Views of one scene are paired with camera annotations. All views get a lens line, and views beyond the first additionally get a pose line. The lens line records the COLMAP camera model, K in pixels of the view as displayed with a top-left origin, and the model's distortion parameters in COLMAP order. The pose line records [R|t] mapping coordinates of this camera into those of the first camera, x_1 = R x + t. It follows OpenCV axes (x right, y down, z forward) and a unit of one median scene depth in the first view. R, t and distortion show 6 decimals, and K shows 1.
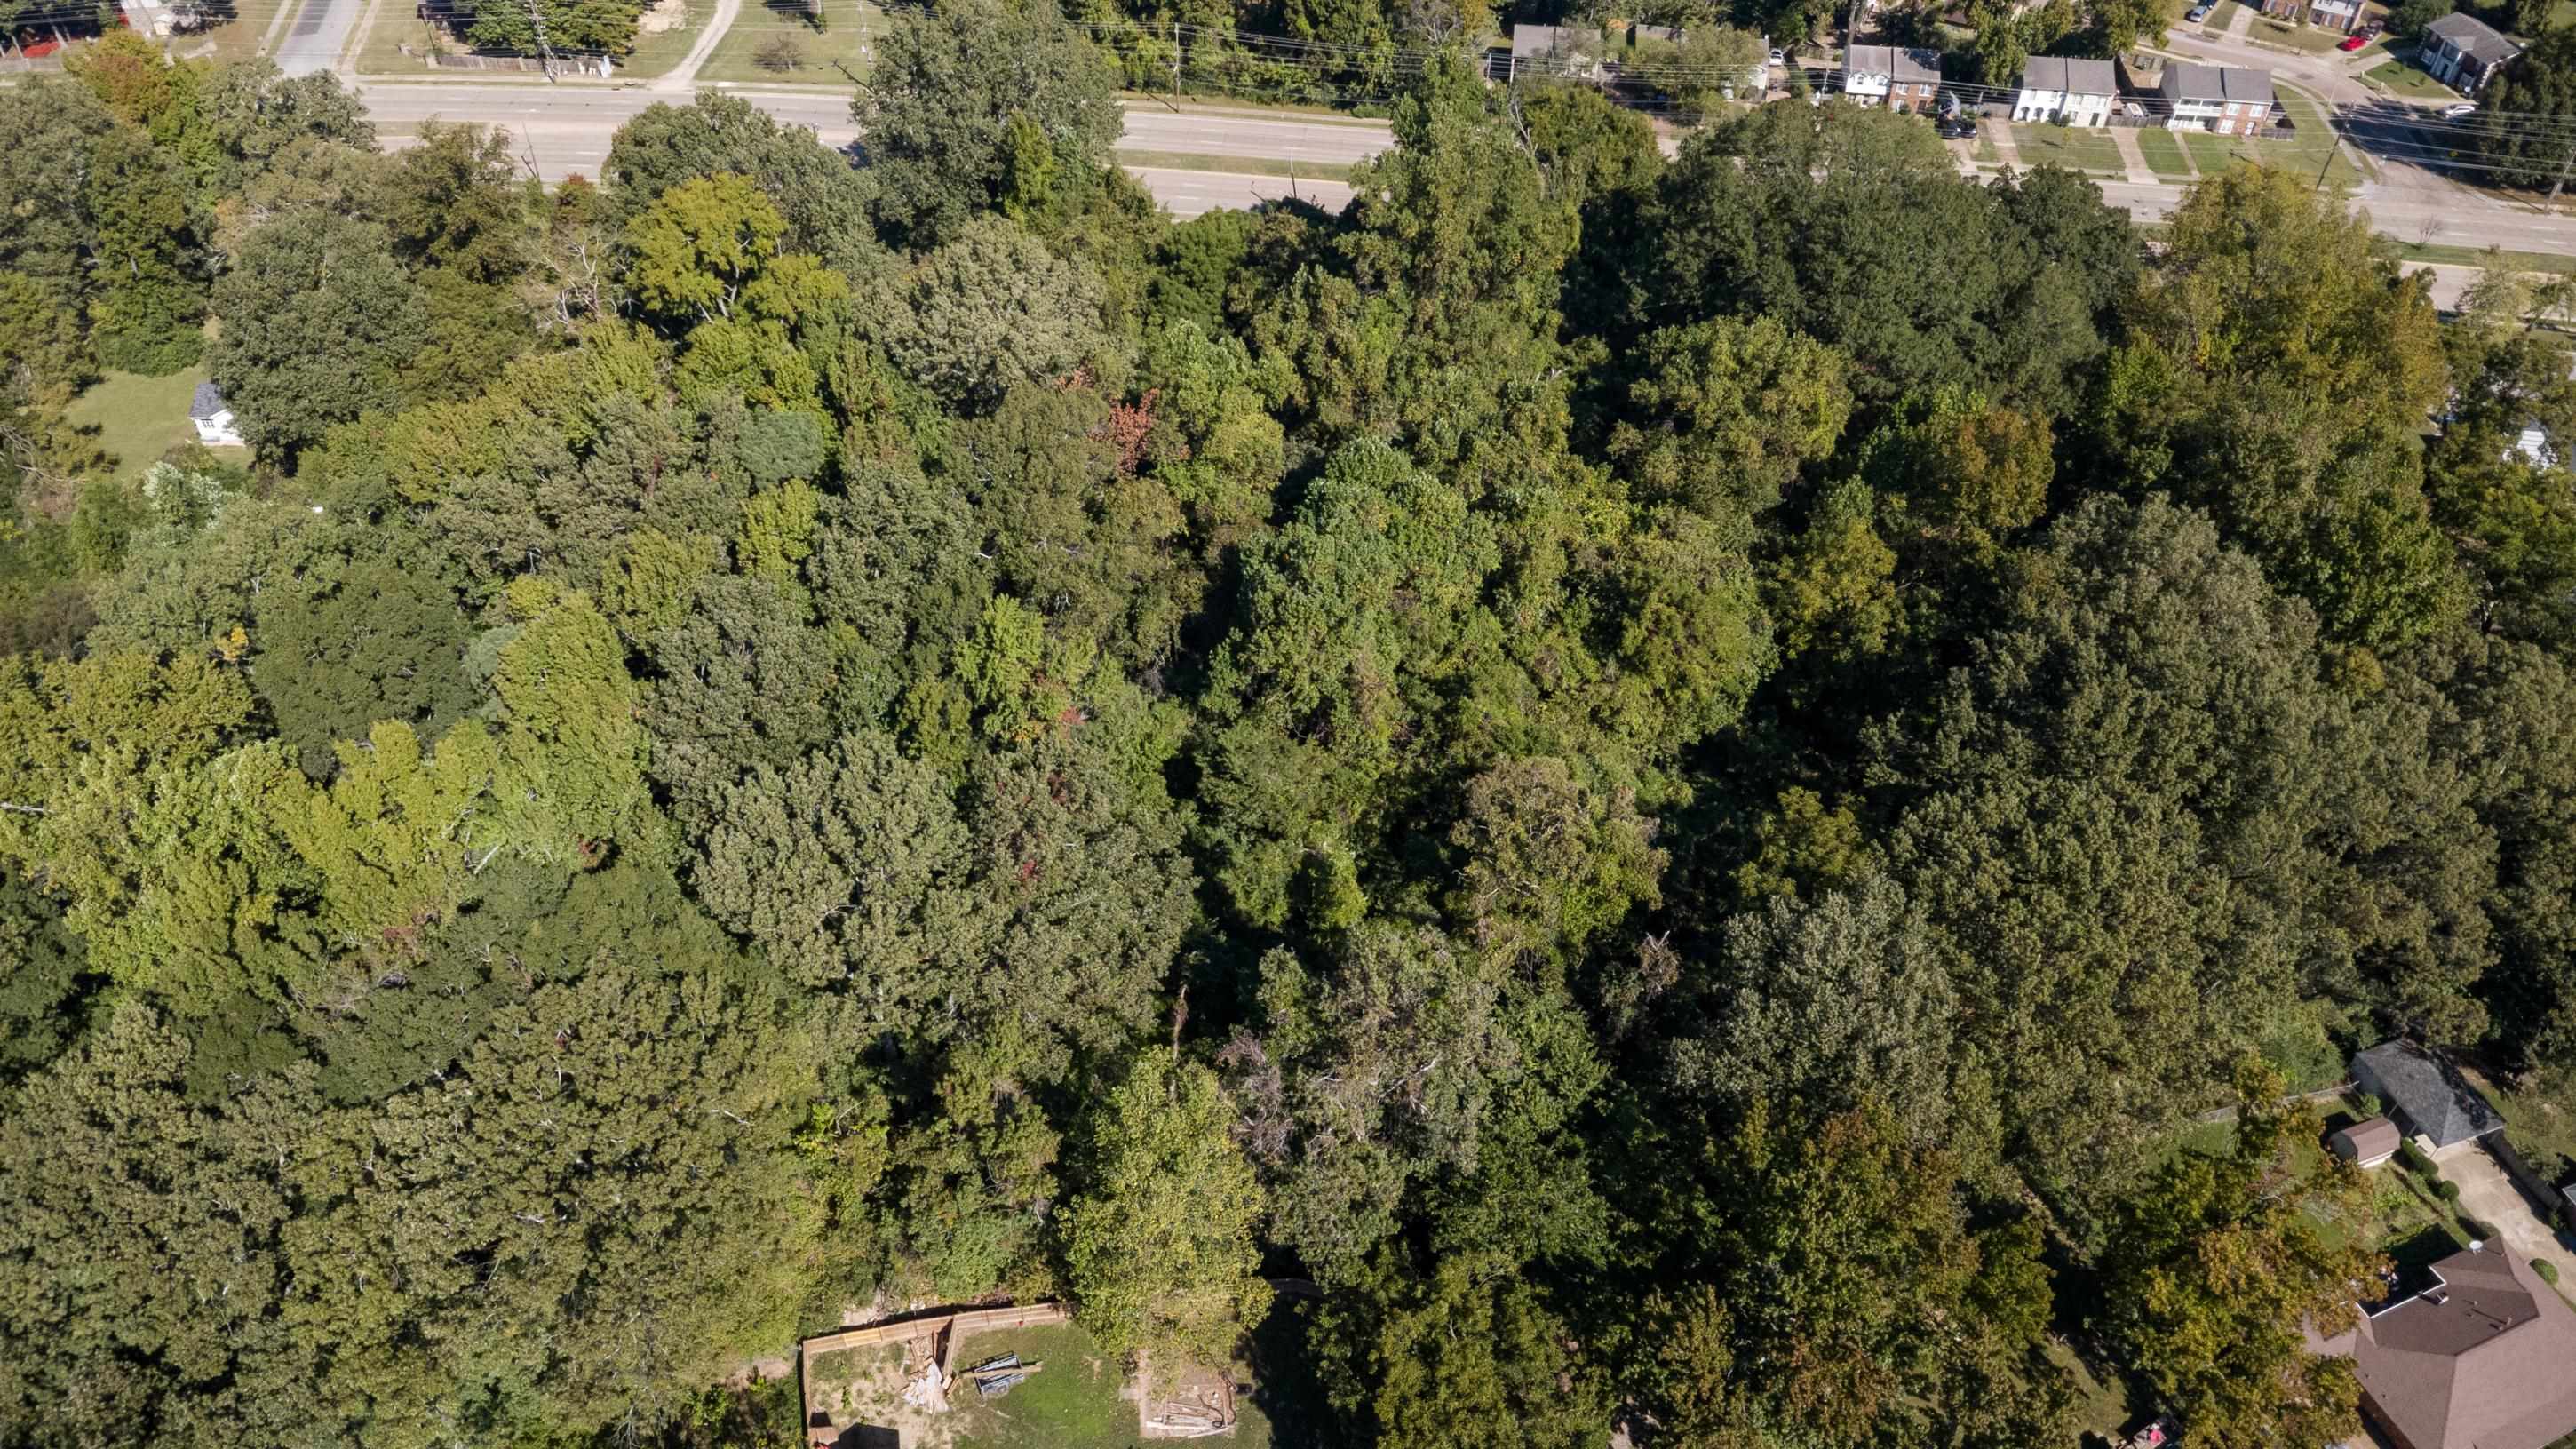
lens RADIAL K [[1785.6, 0, 1301.6], [0, 1785.6, 718.8], [0, 0, 1]] dist [0.024818, -0.051255]
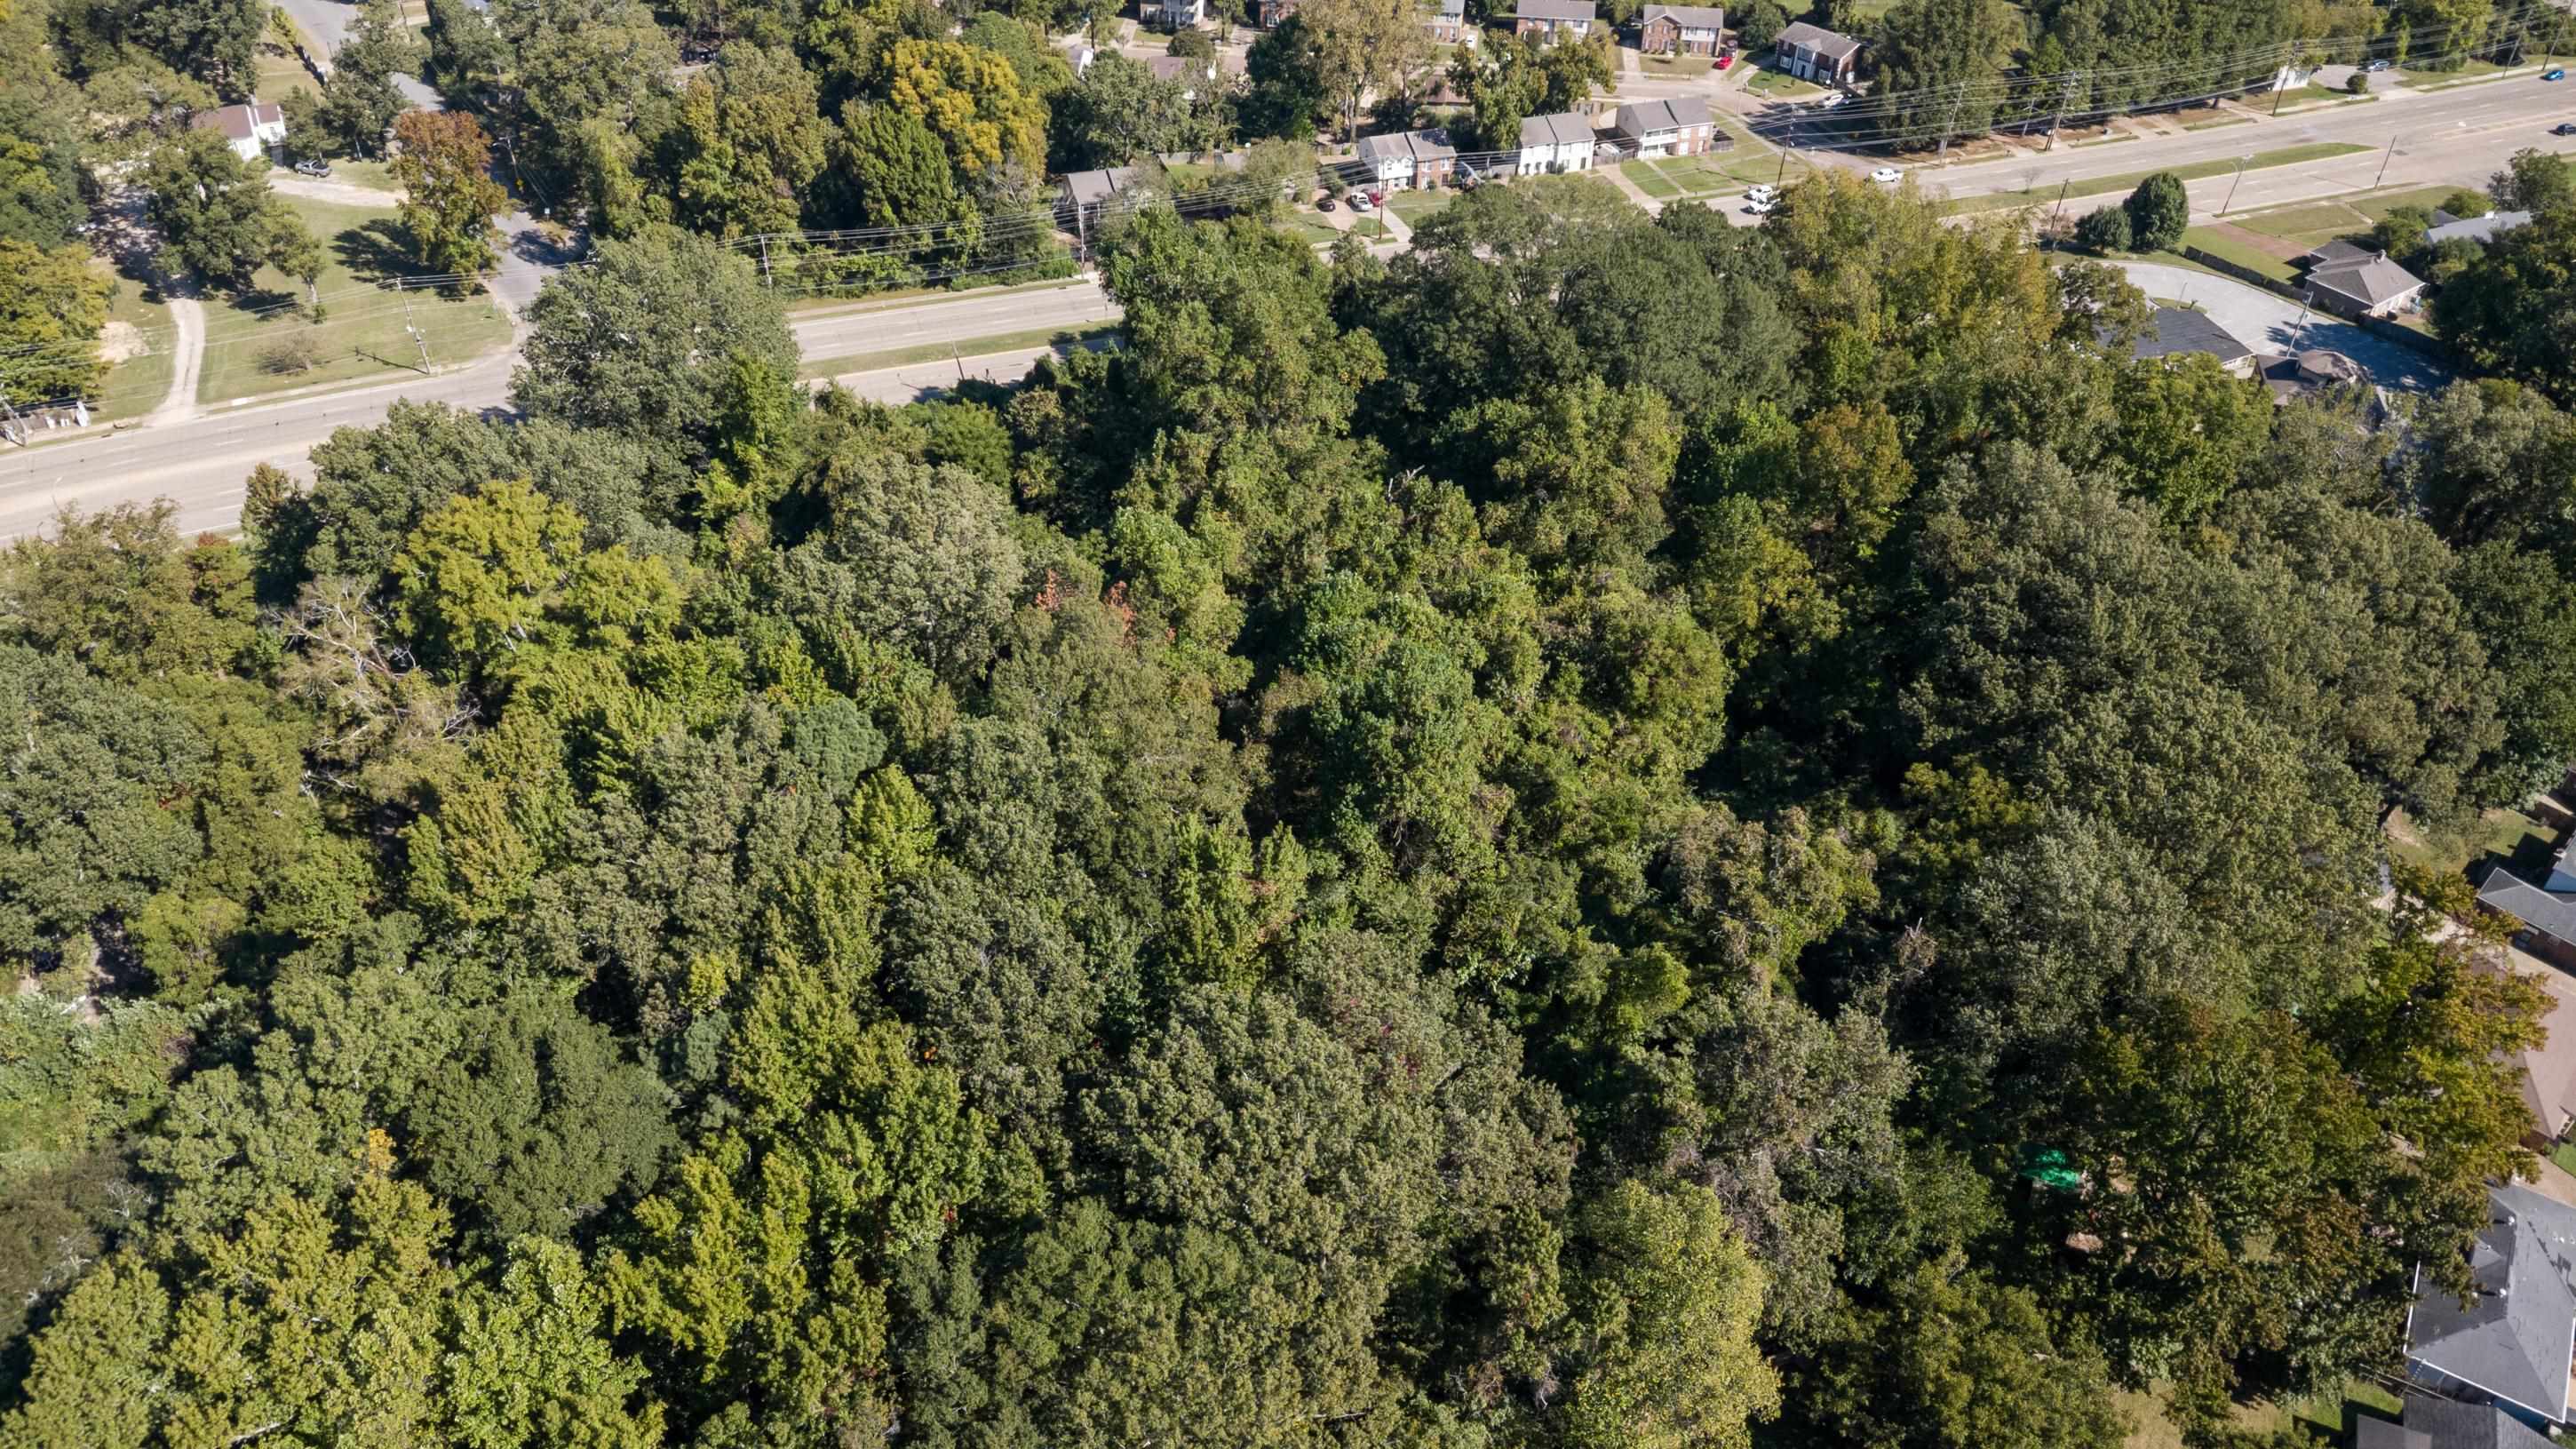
lens RADIAL K [[1785.6, 0, 1294.9], [0, 1785.6, 724.5], [0, 0, 1]] dist [0.024818, -0.051255]
pose [[0.895579, -0.282509, 0.343696, -0.372911], [0.303856, 0.952678, -0.008689, -0.077659], [-0.324977, 0.112216, 0.939041, 0.071567]]
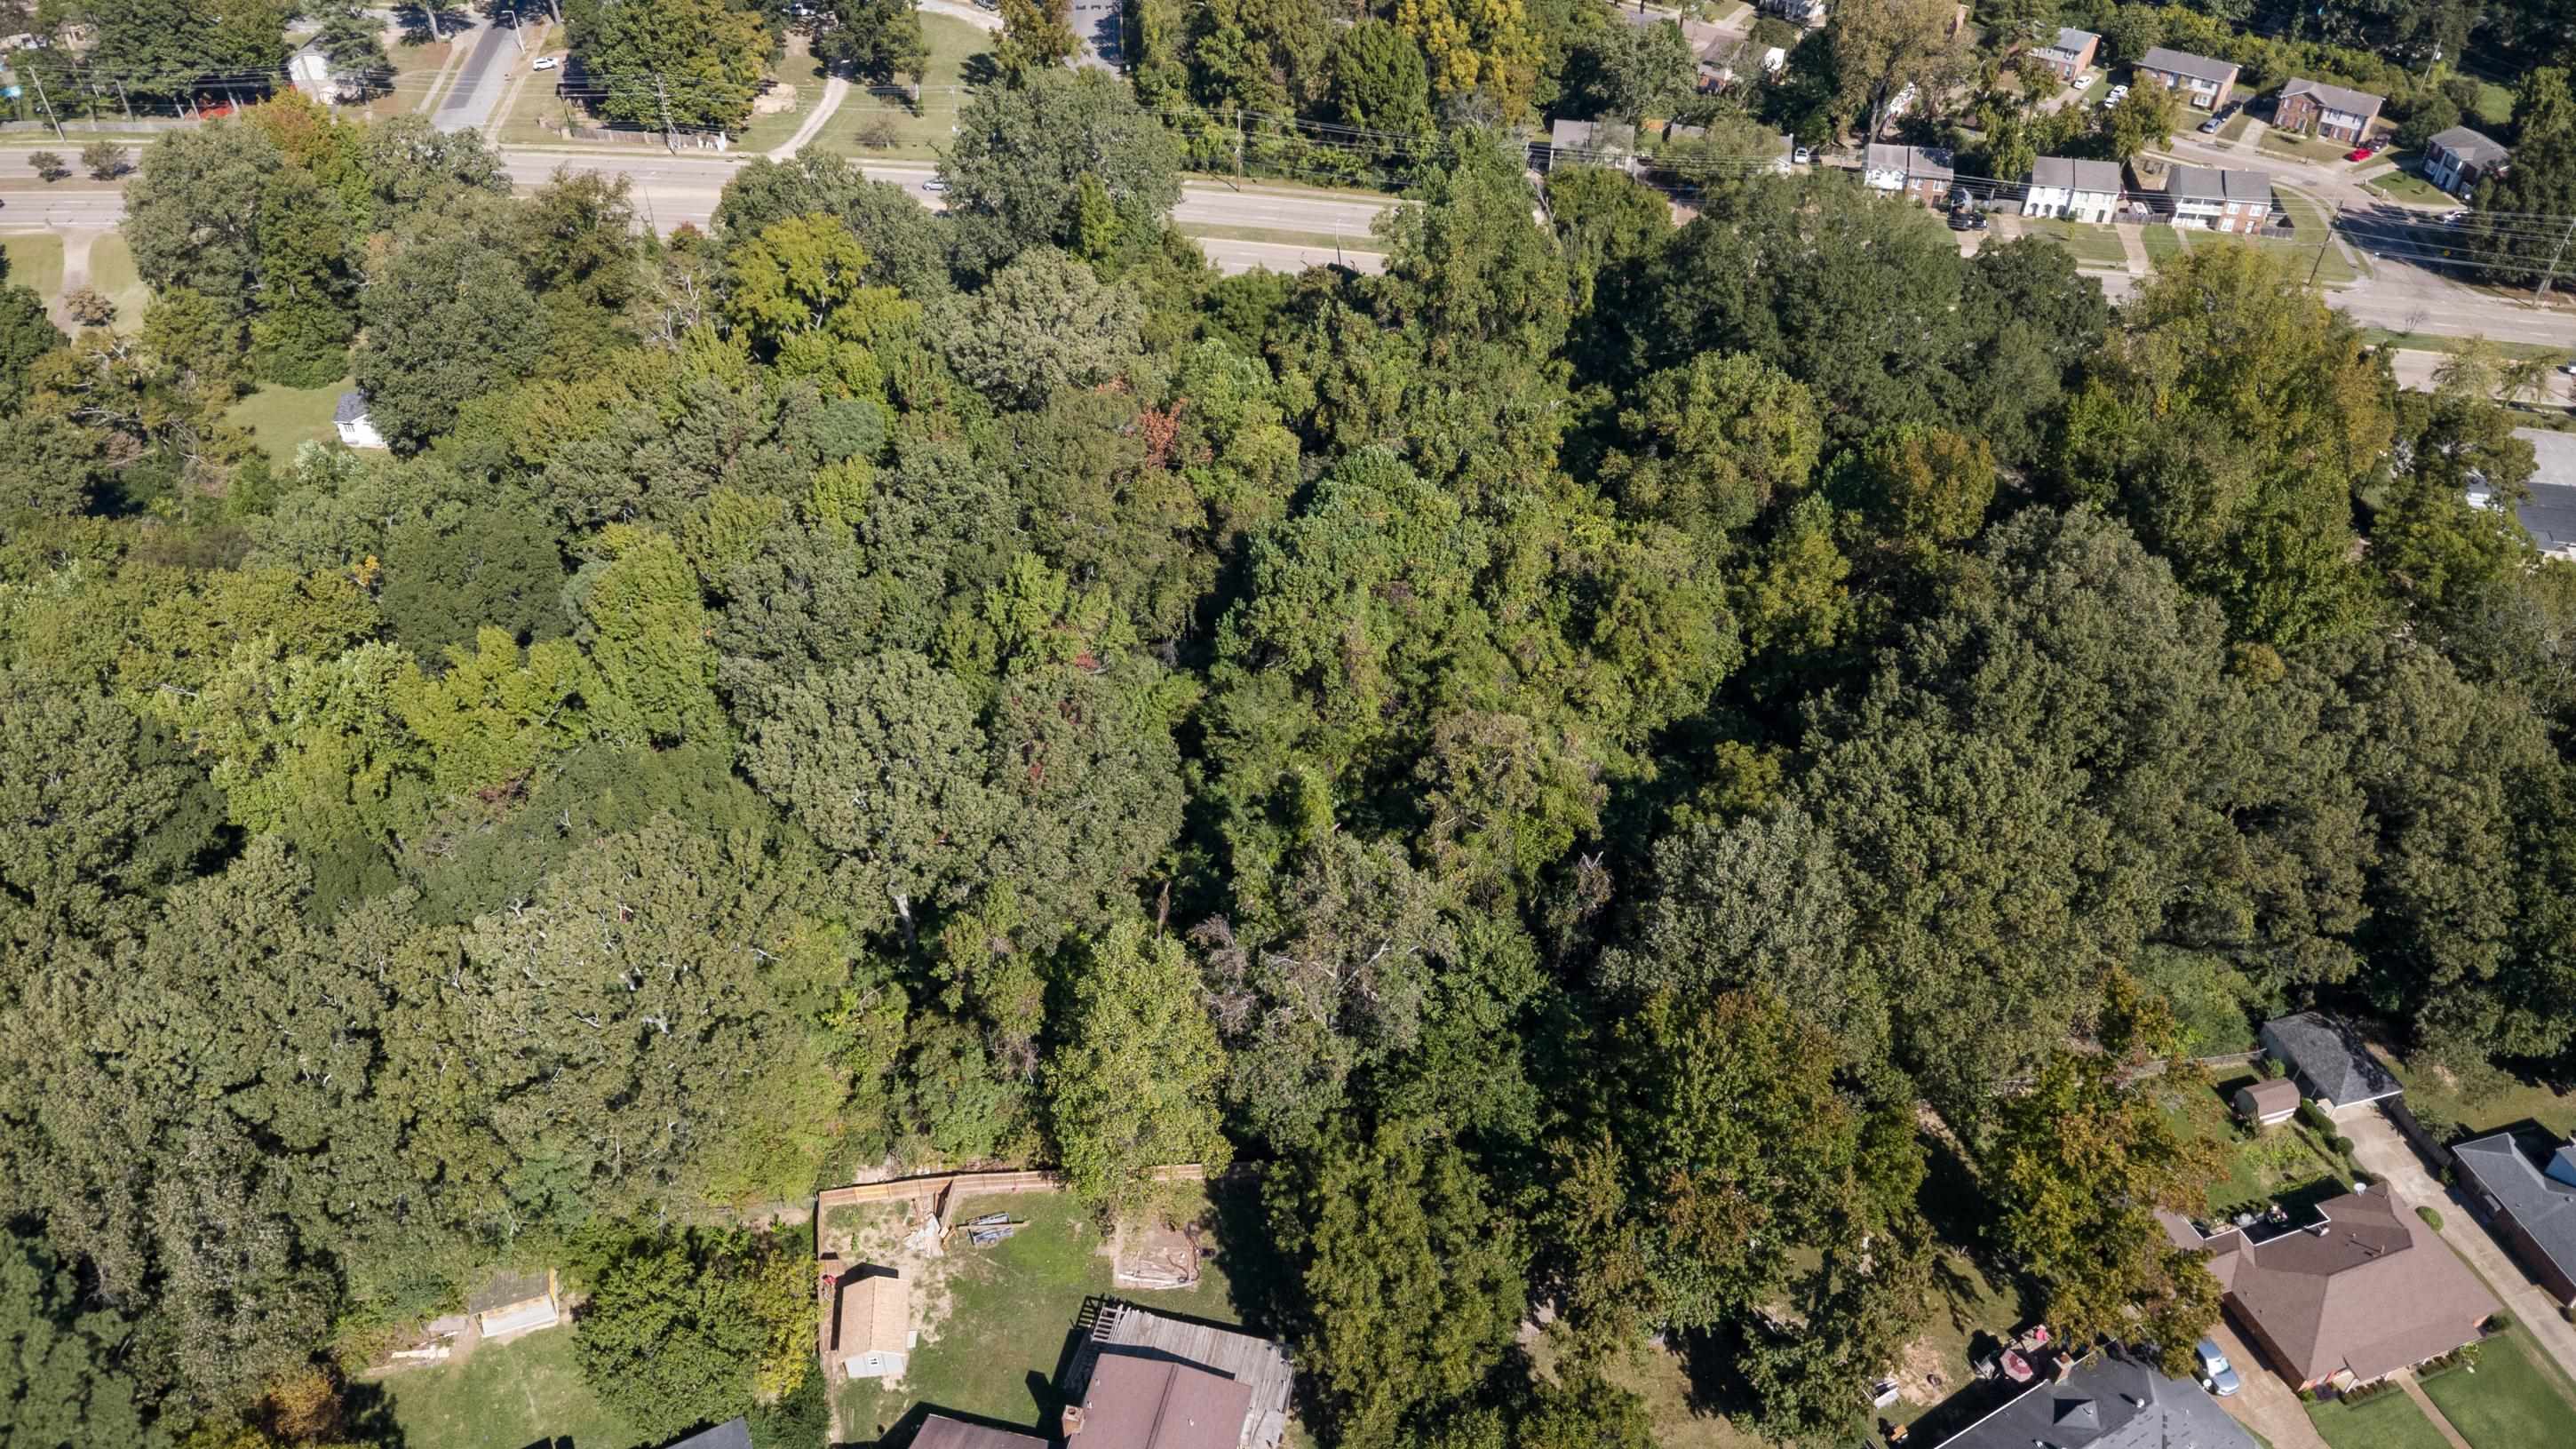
lens RADIAL K [[1785.6, 0, 1305.3], [0, 1785.6, 722.9], [0, 0, 1]] dist [0.024818, -0.051255]
pose [[0.998489, 0.033516, -0.043558, 0.051710], [-0.036360, 0.997141, -0.066247, 0.093360], [0.041213, 0.067731, 0.996852, -0.100888]]
